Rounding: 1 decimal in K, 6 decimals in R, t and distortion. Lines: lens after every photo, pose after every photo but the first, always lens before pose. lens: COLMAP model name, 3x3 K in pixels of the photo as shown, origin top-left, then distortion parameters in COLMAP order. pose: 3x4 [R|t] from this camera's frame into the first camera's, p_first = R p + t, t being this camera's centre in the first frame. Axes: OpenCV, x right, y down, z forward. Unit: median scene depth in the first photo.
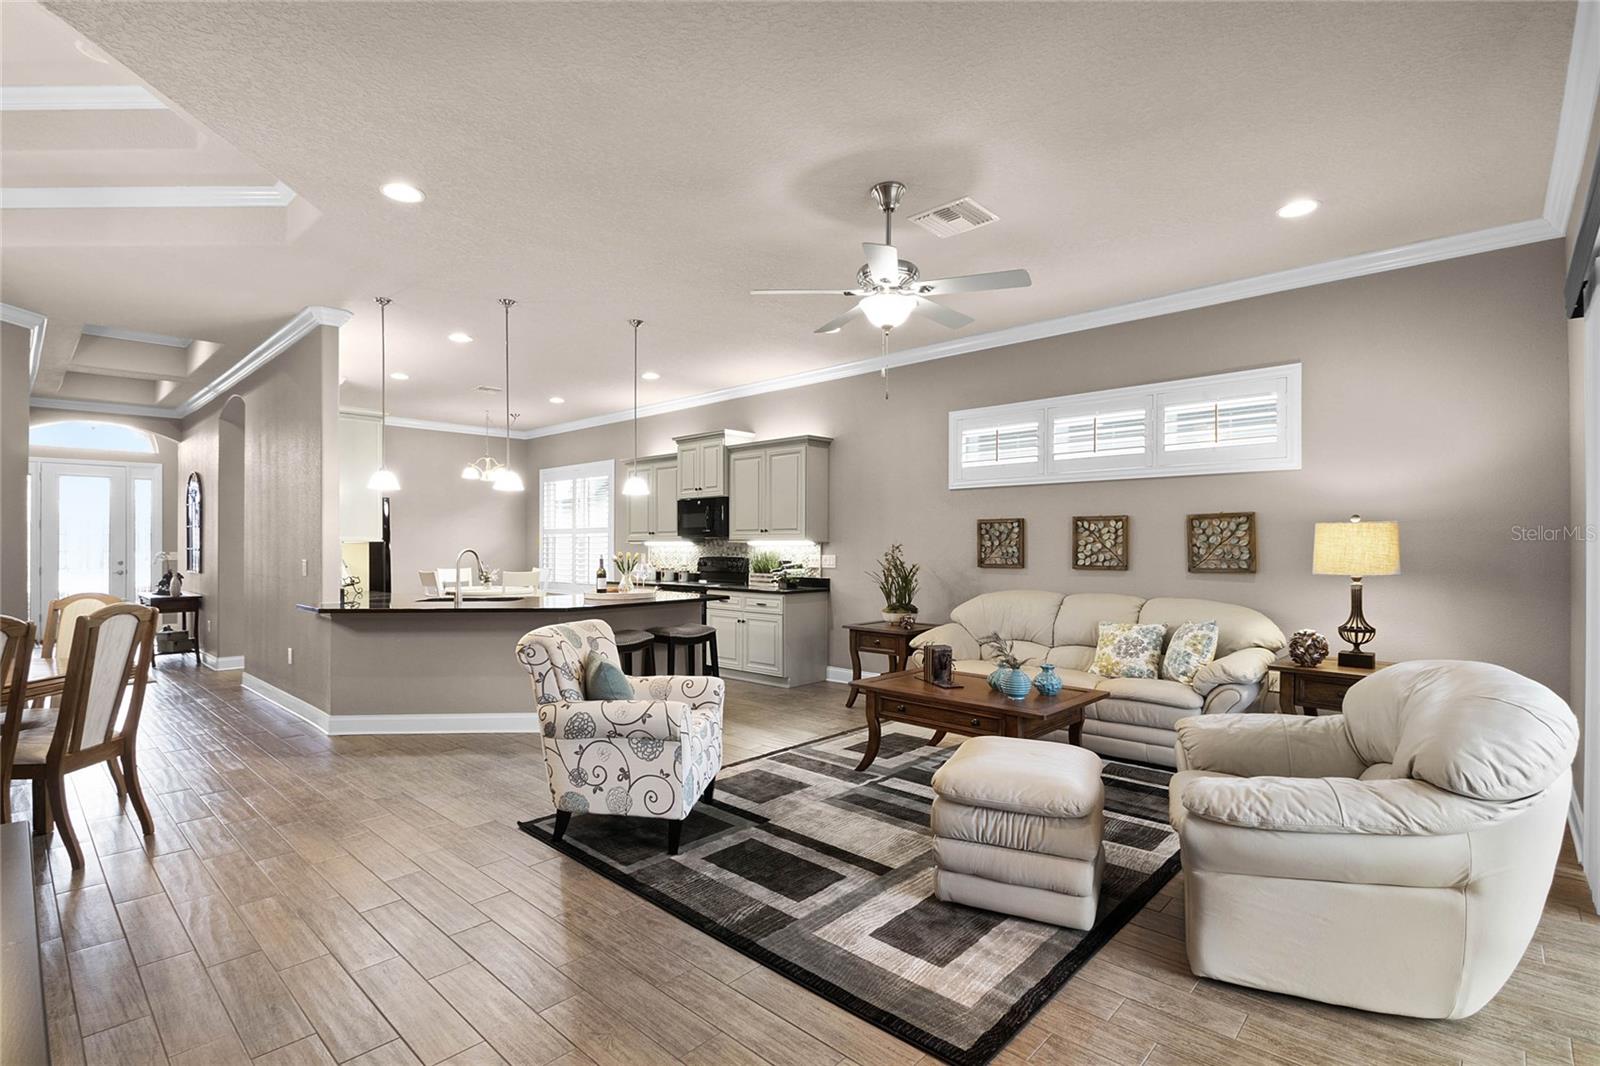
lens RADIAL K [[748.8, 0, 776.6], [0, 748.8, 549.5], [0, 0, 1]] dist [-0.005524, -0.001397]
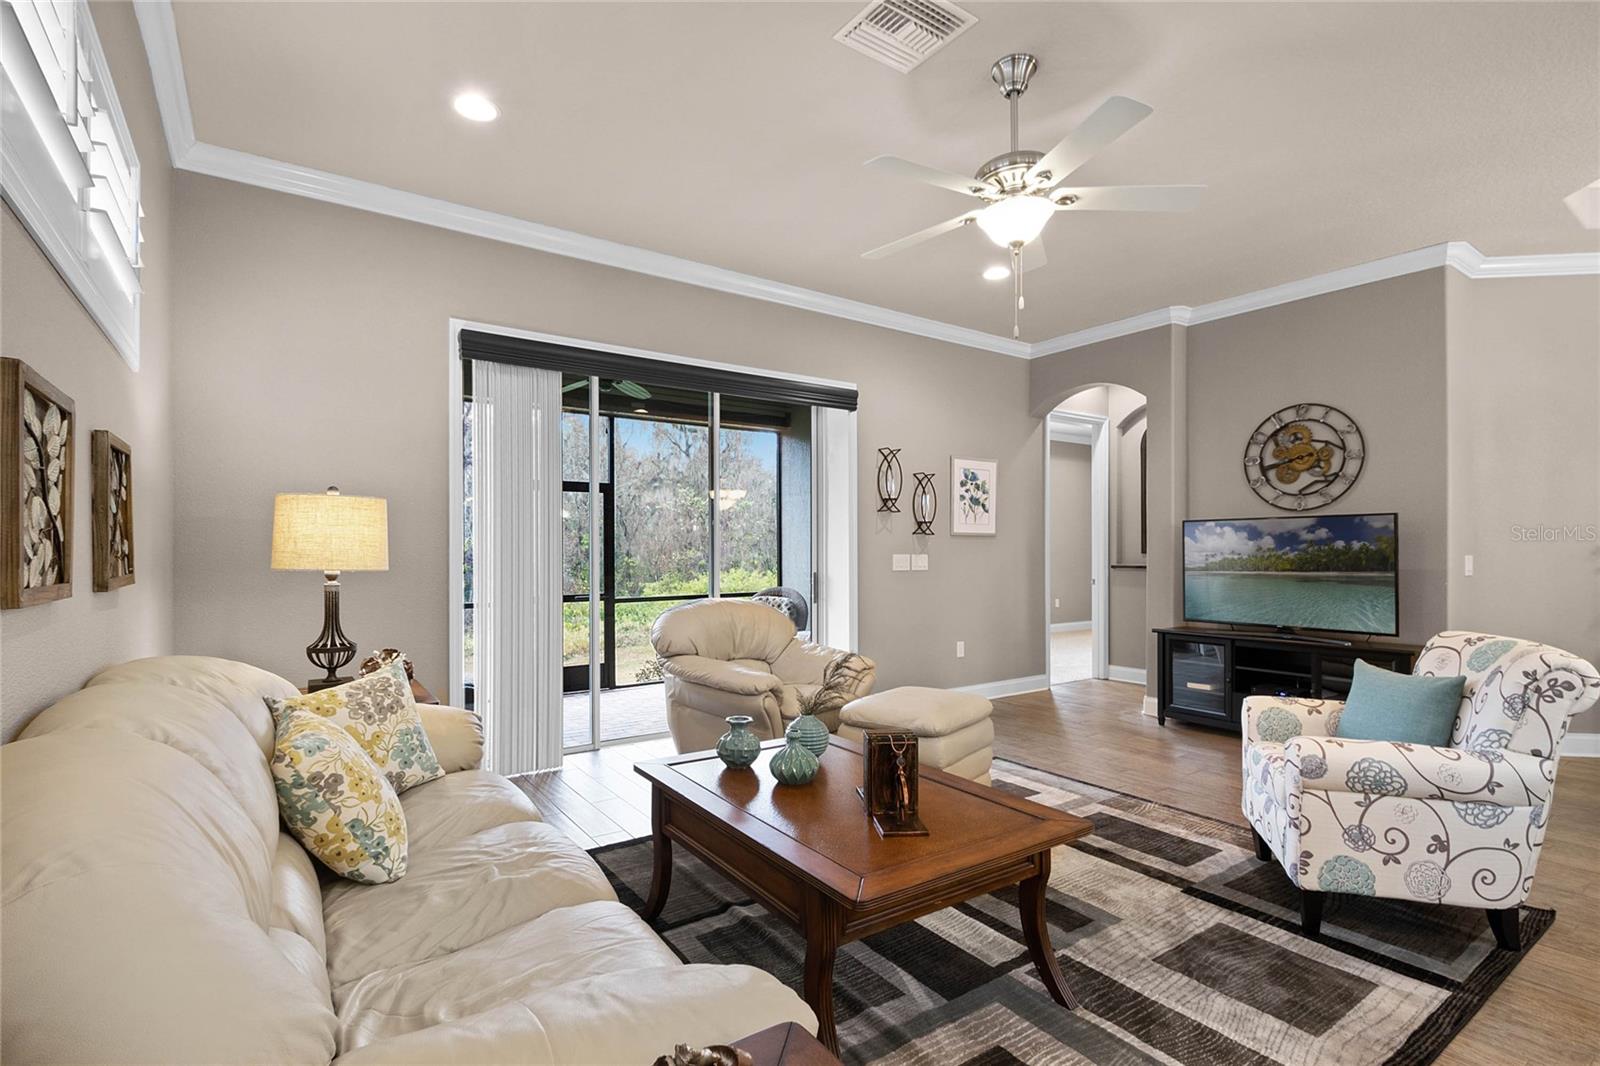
lens RADIAL K [[748.8, 0, 778.9], [0, 748.8, 552.9], [0, 0, 1]] dist [-0.005524, -0.001397]
pose [[-0.977268, 0.003730, 0.211976, 0.153817], [0.005965, 0.999933, 0.009908, 0.009265], [-0.211925, 0.010947, -0.977225, 1.207267]]
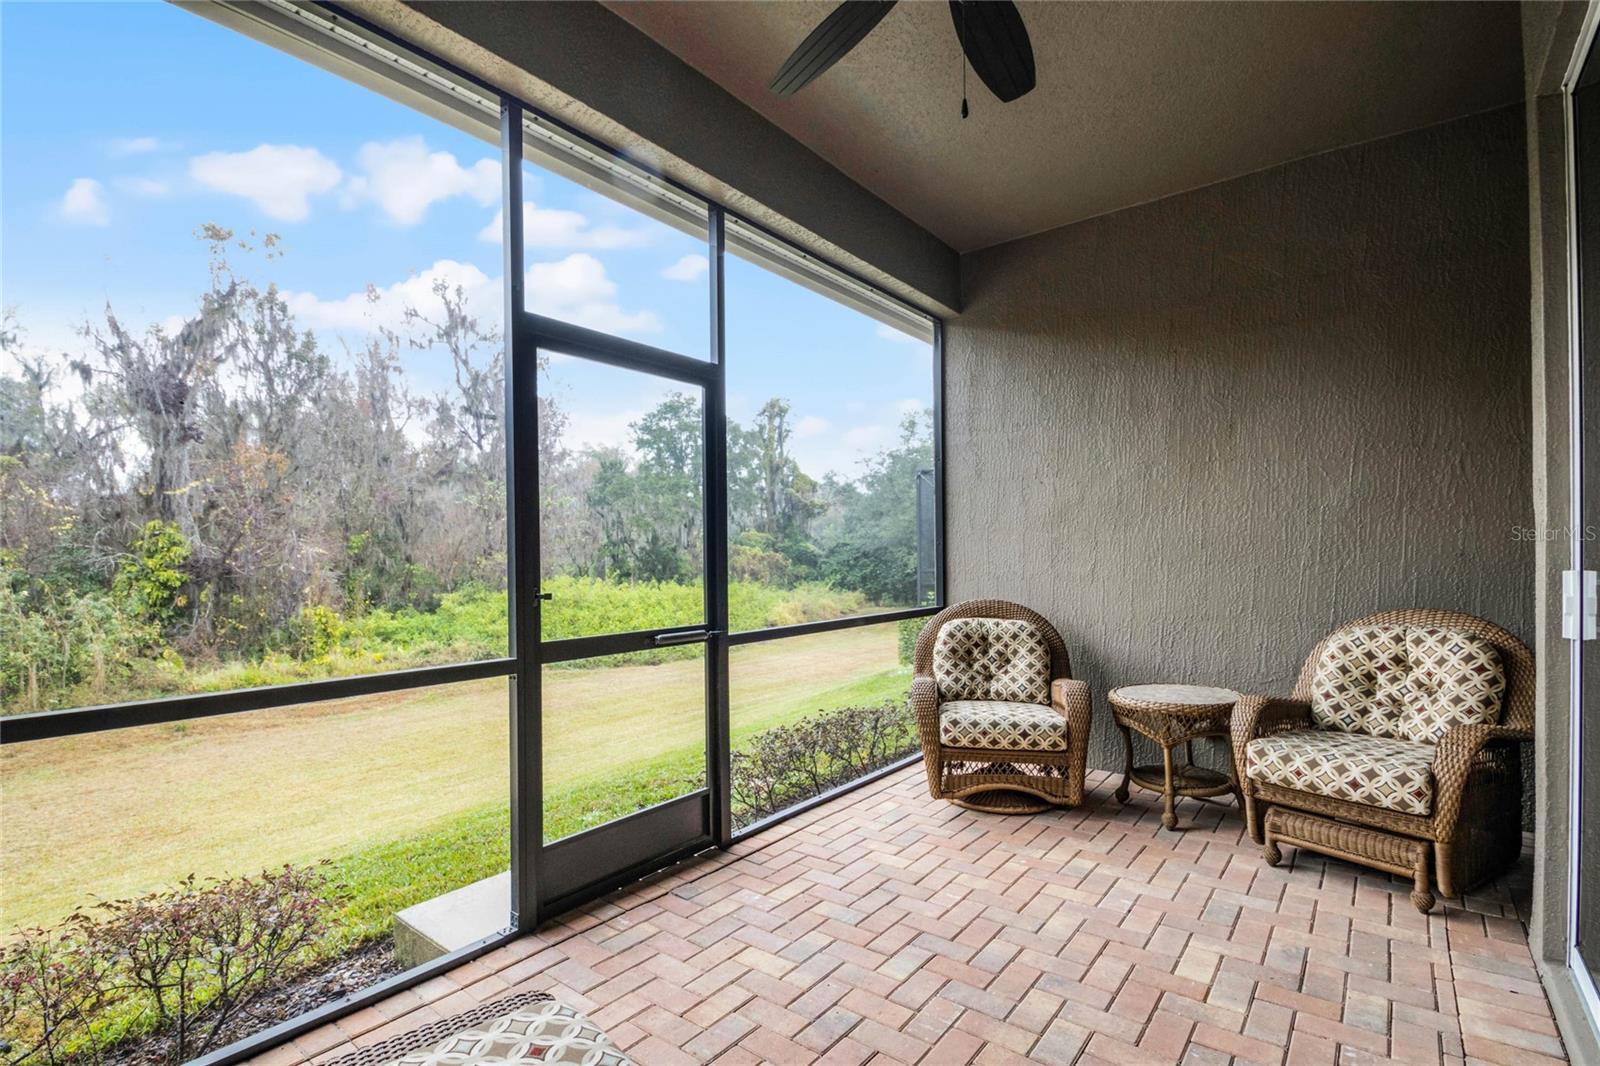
lens RADIAL K [[748.8, 0, 788.3], [0, 748.8, 542.9], [0, 0, 1]] dist [-0.005524, -0.001397]
pose [[-0.996601, 0.010569, -0.081704, 0.751451], [0.011189, 0.999912, -0.007144, 0.038716], [0.081621, -0.008034, -0.996631, 0.503492]]
